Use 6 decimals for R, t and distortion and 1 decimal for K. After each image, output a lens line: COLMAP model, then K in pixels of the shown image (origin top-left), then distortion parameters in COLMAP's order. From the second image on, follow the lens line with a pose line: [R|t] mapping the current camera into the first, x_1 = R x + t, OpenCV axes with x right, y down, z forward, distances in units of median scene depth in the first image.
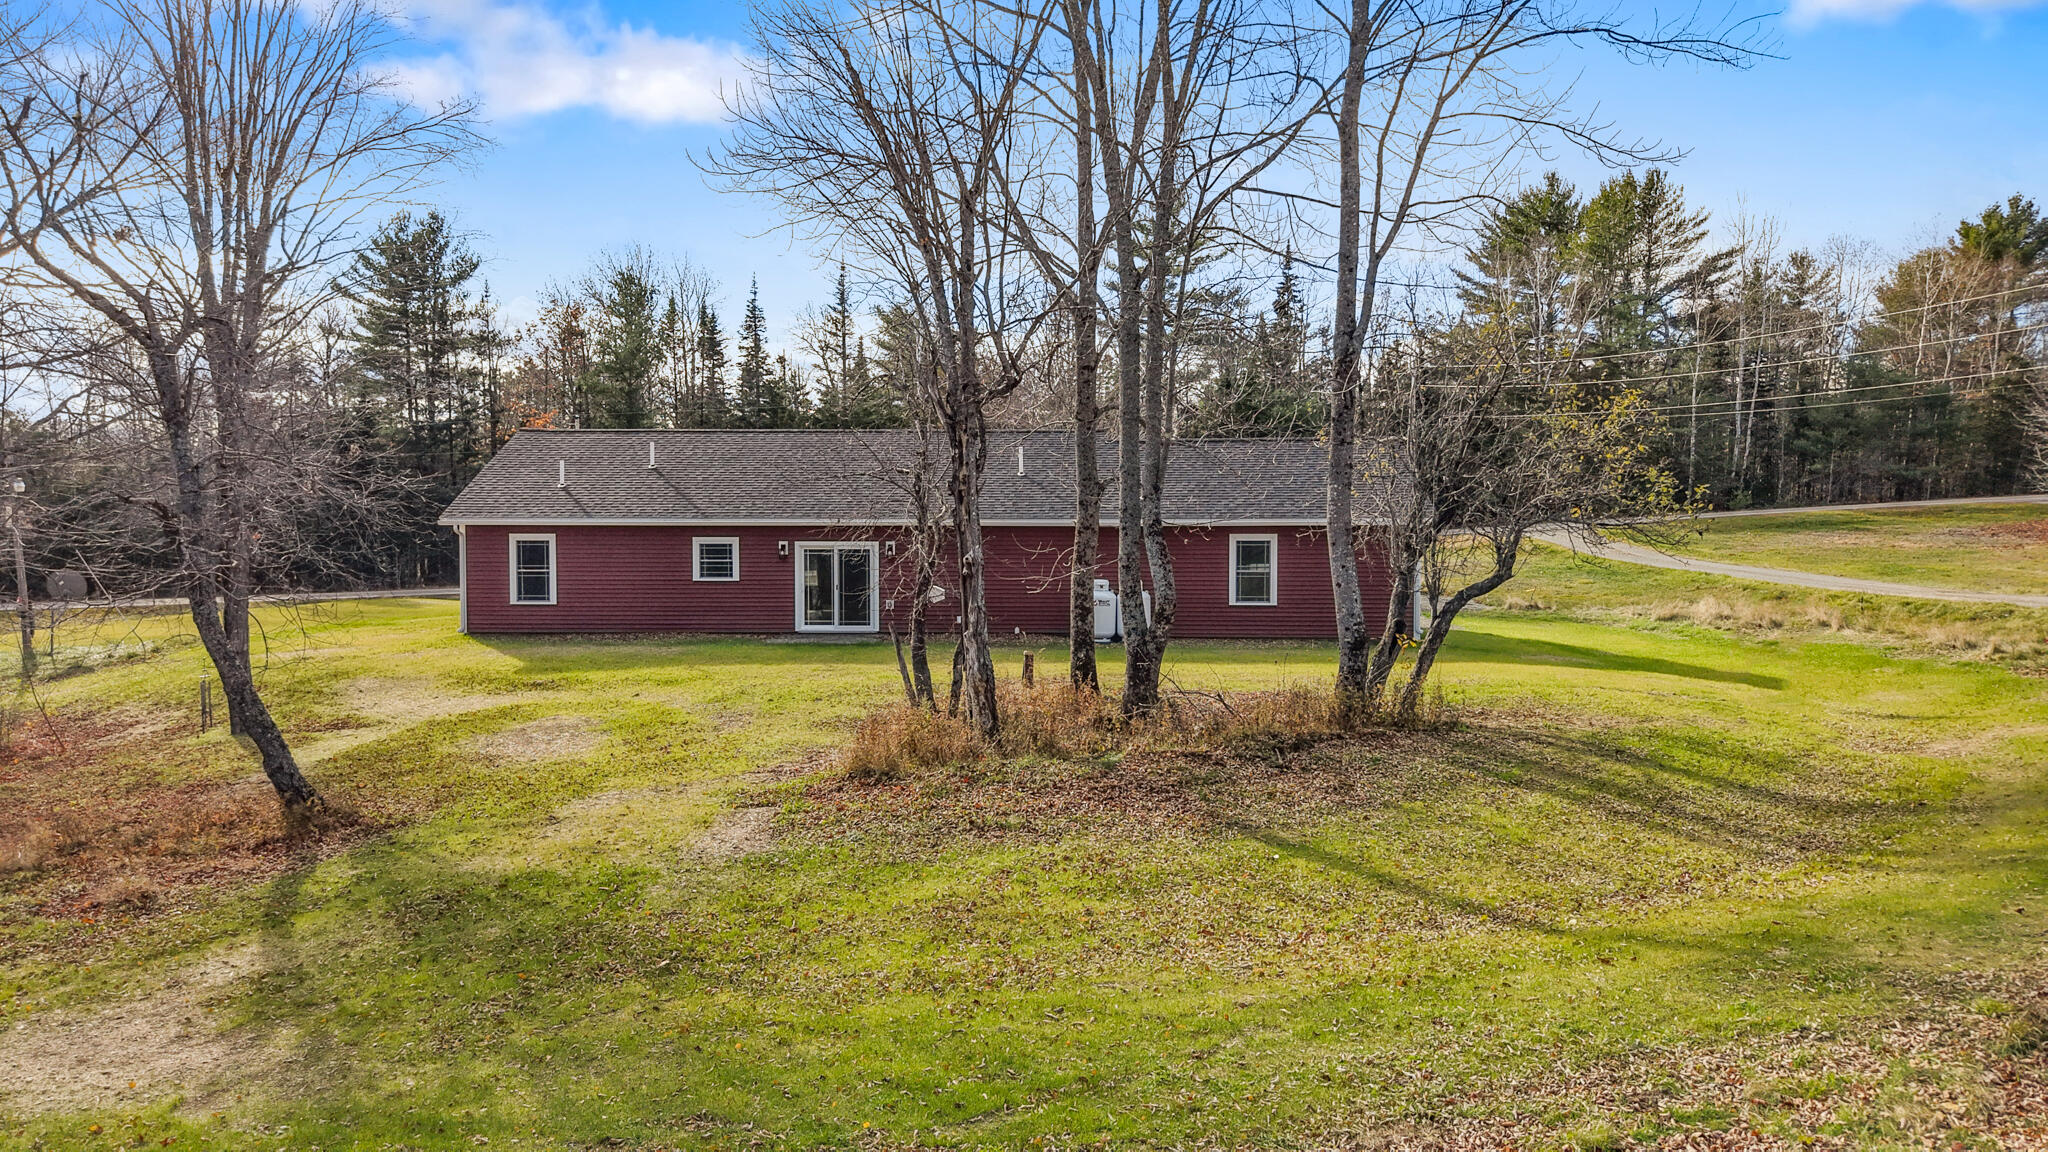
lens RADIAL K [[1392.0, 0, 1029.6], [0, 1392.0, 573.0], [0, 0, 1]] dist [0.003290, -0.006671]
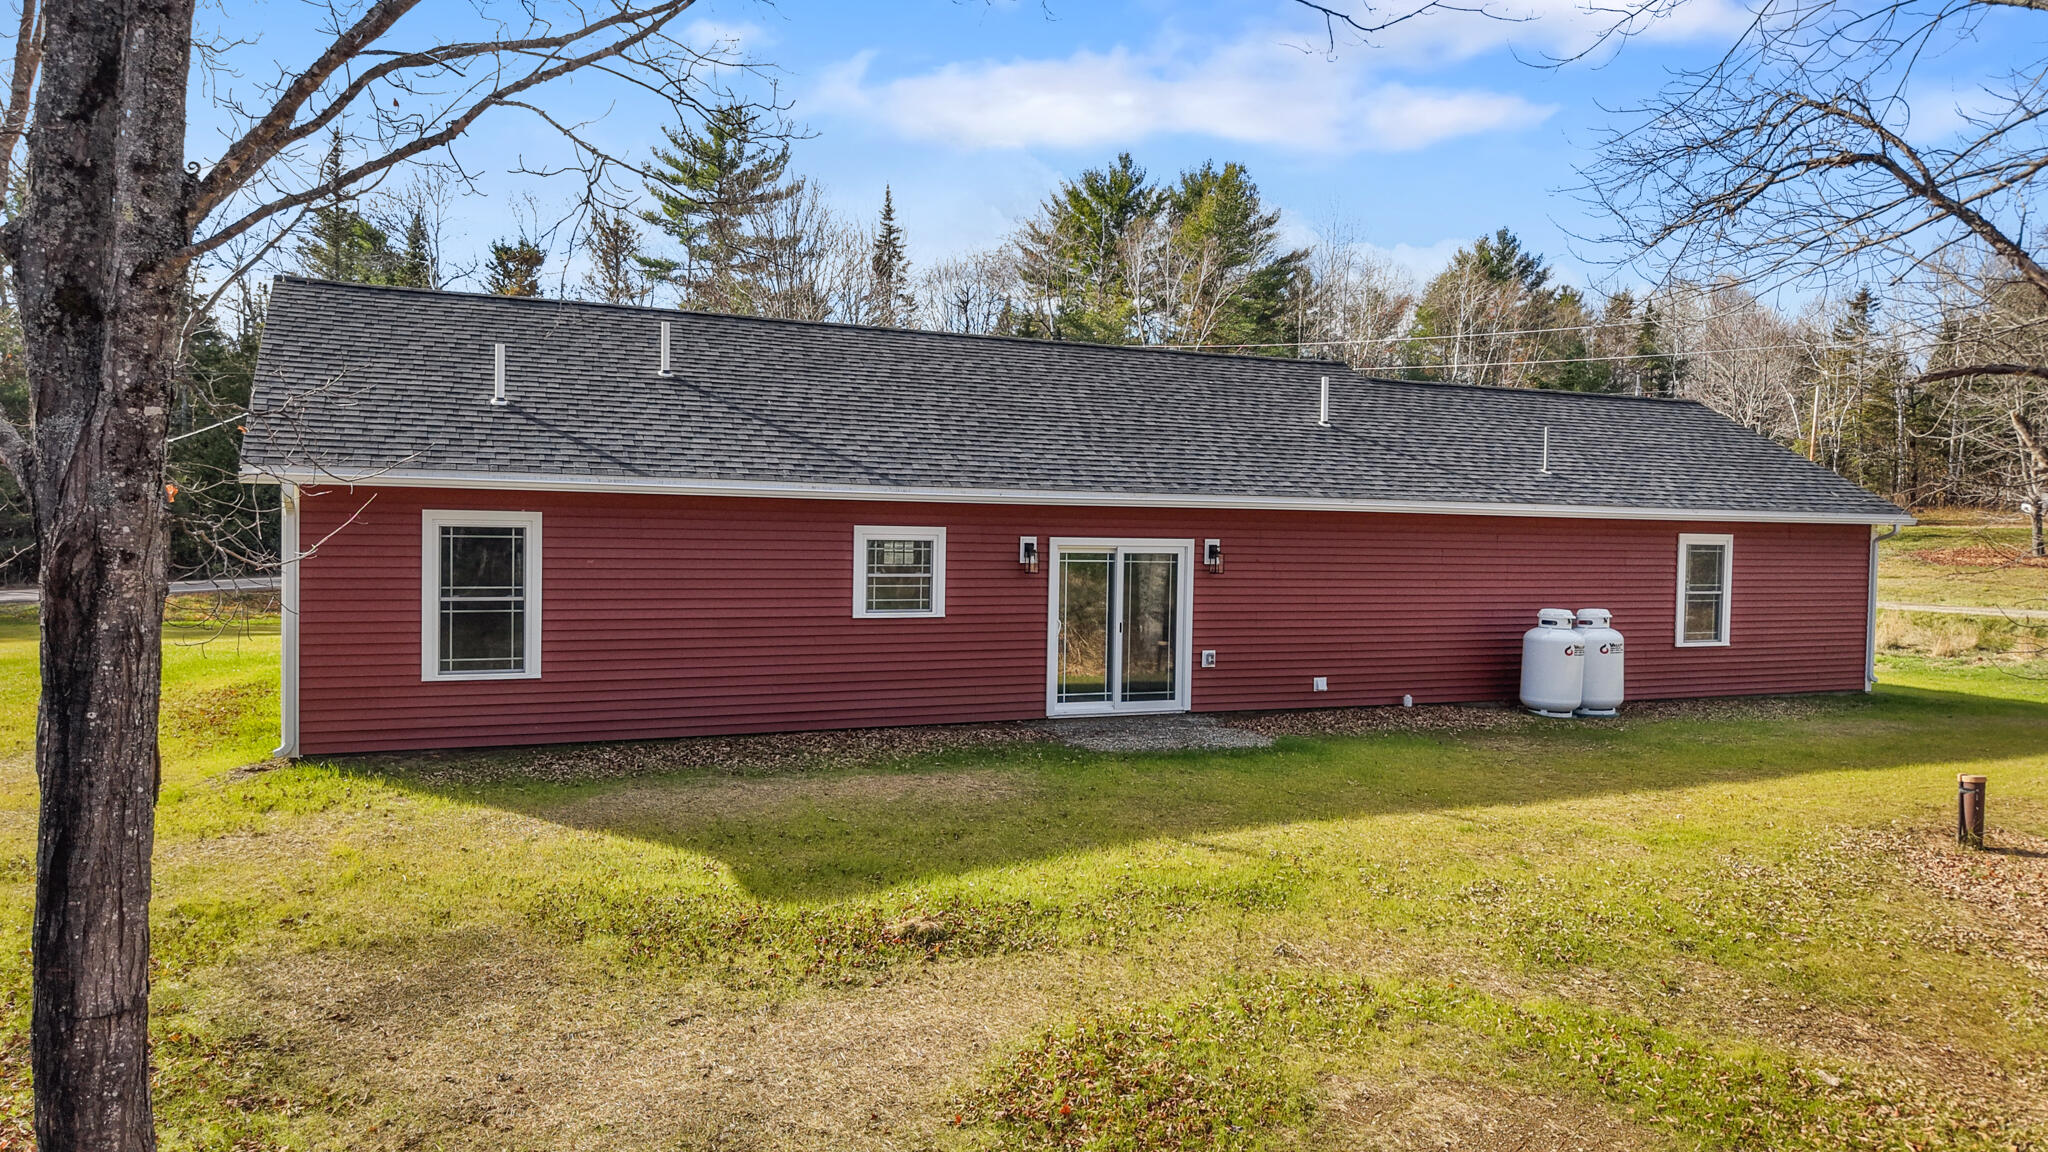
lens RADIAL K [[1392.0, 0, 1023.4], [0, 1392.0, 578.2], [0, 0, 1]] dist [0.003290, -0.006671]
pose [[0.889555, 0.000572, 0.456828, -0.406126], [-0.006340, 0.999918, 0.011093, -0.013596], [-0.456784, -0.012764, 0.889486, 0.554668]]
